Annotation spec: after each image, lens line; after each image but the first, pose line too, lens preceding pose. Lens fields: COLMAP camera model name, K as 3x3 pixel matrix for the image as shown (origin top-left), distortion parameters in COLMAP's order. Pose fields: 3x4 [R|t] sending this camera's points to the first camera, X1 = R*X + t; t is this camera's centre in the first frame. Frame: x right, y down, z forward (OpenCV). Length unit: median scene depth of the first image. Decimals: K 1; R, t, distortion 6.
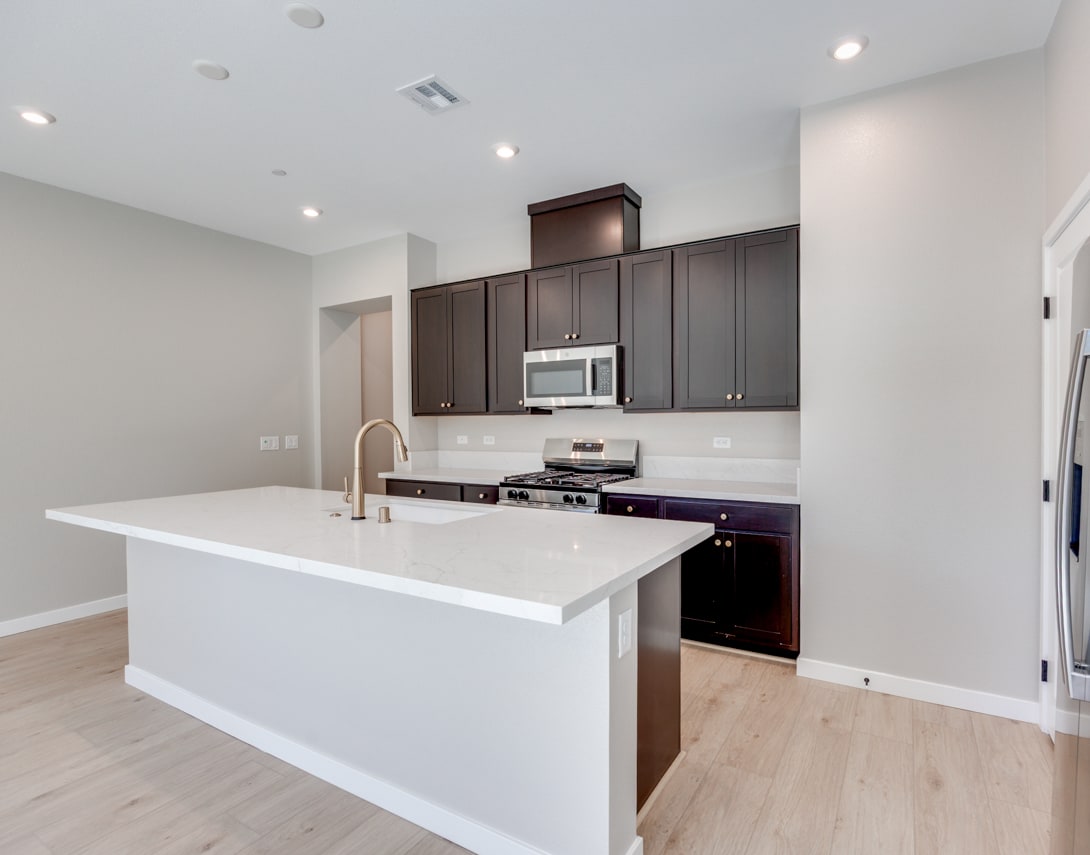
lens RADIAL K [[555.9, 0, 566.5], [0, 555.9, 434.9], [0, 0, 1]] dist [-0.007290, -0.000797]
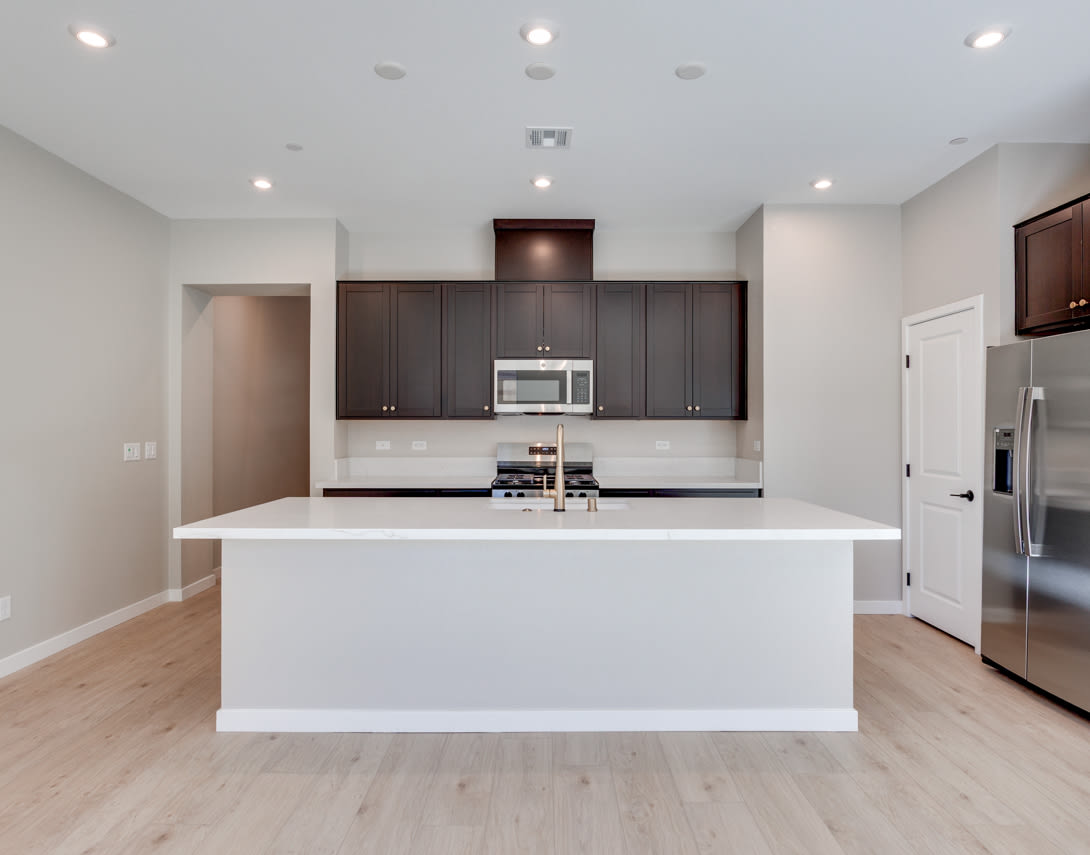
lens RADIAL K [[620.8, 0, 545.0], [0, 620.8, 427.5], [0, 0, 1]] dist [-0.010752, 0.000252]
pose [[0.872172, 0.007158, 0.489147, -0.590930], [0.005437, 0.999689, -0.024324, 0.006845], [-0.489169, 0.023874, 0.871862, -0.058040]]
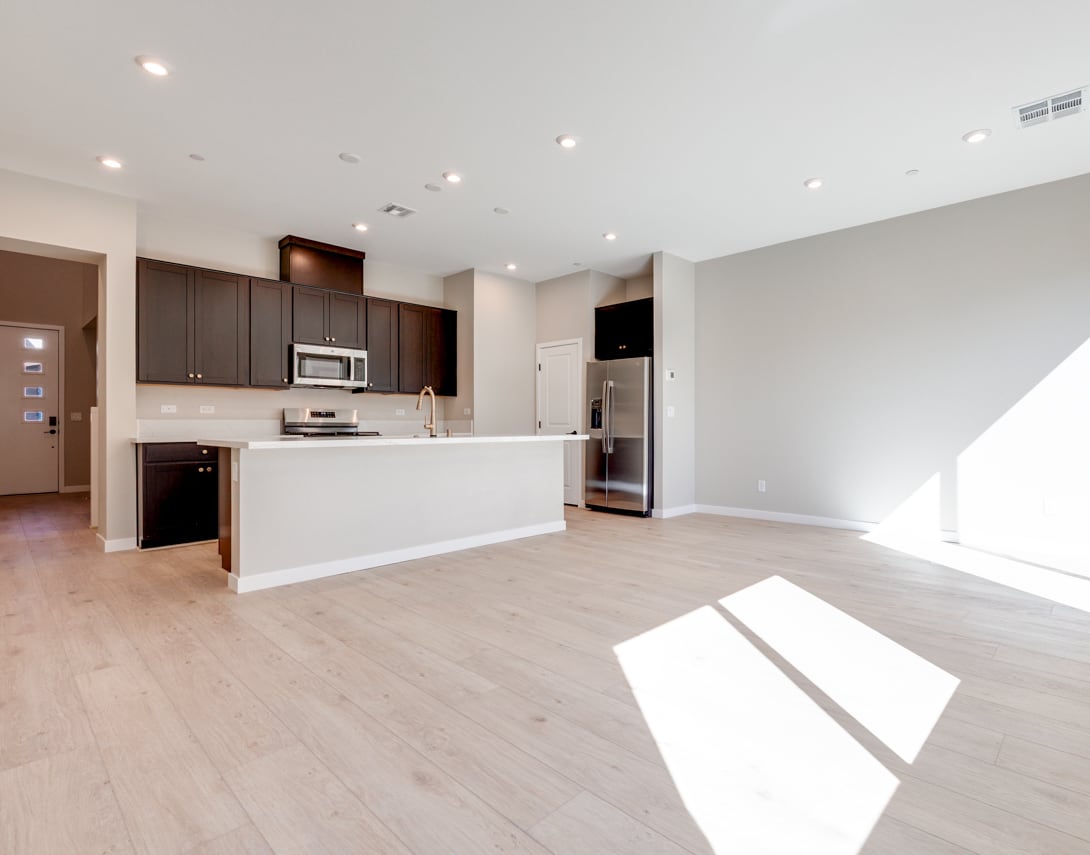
lens RADIAL K [[543.1, 0, 550.4], [0, 543.1, 425.6], [0, 0, 1]] dist [0.002184, 0.000445]
pose [[0.298747, 0.003059, 0.954328, -1.224891], [0.017251, 0.999814, -0.008605, 0.079157], [-0.954177, 0.019033, 0.298638, 0.003960]]
